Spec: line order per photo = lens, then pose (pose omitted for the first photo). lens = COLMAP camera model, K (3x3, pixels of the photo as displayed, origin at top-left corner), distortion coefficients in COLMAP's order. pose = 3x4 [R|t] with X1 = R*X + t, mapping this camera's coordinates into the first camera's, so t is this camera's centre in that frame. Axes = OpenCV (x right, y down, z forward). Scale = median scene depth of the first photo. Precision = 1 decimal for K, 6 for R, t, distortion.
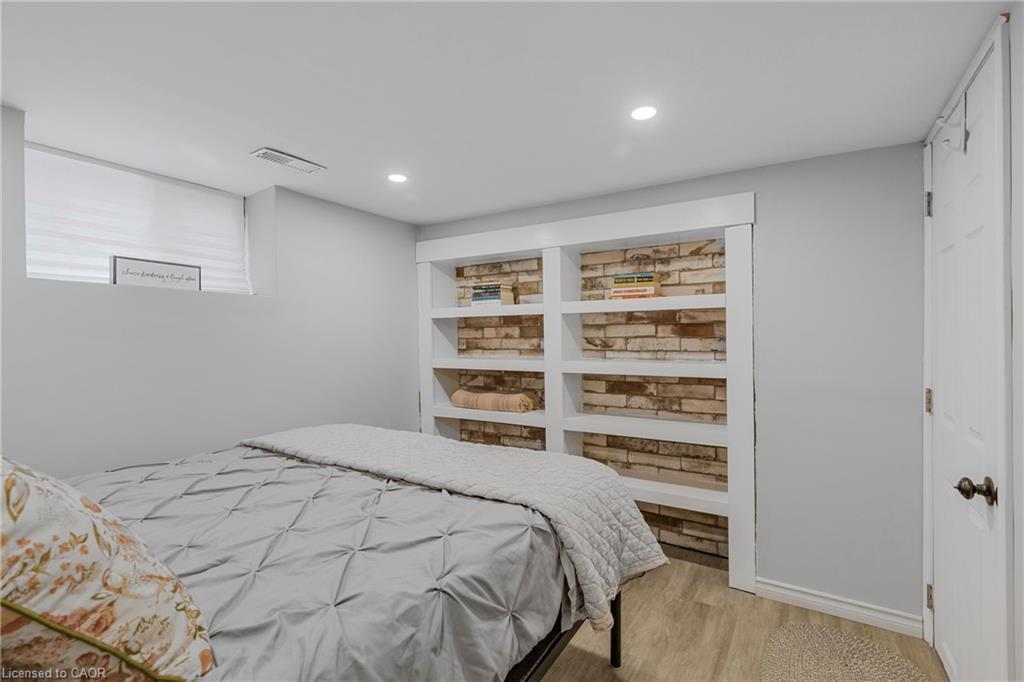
lens RADIAL K [[465.1, 0, 514.7], [0, 465.1, 339.3], [0, 0, 1]] dist [0.000335, -0.000178]
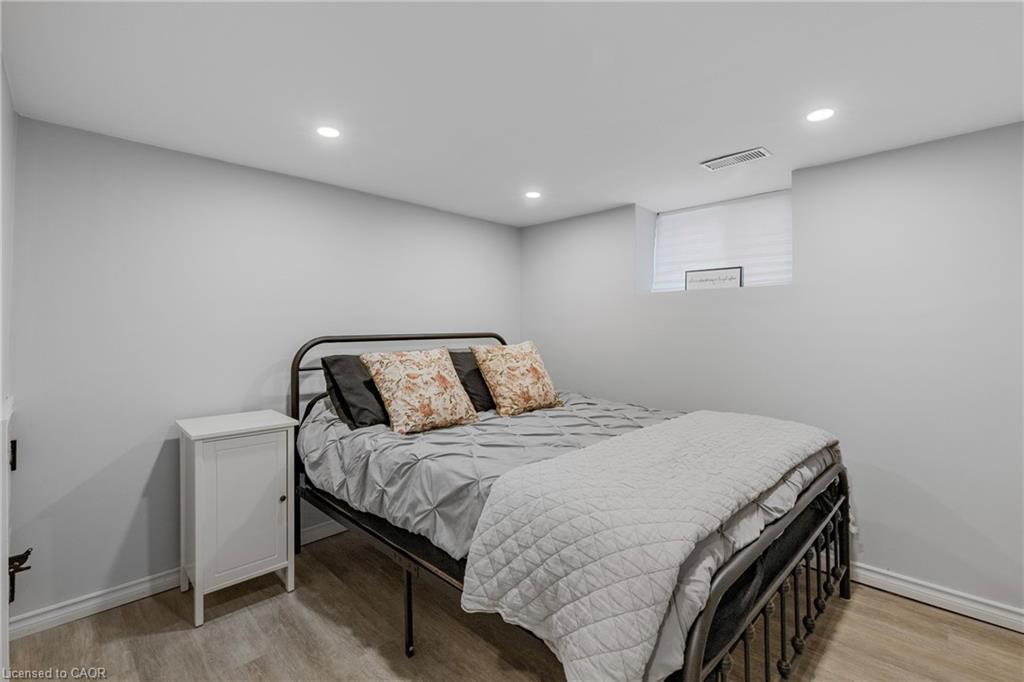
lens RADIAL K [[465.1, 0, 514.2], [0, 465.1, 333.0], [0, 0, 1]] dist [0.000335, -0.000178]
pose [[-0.220435, 0.006080, -0.975383, 0.639337], [-0.005835, 0.999954, 0.007552, 0.007794], [0.975384, 0.007356, -0.220390, 0.729298]]
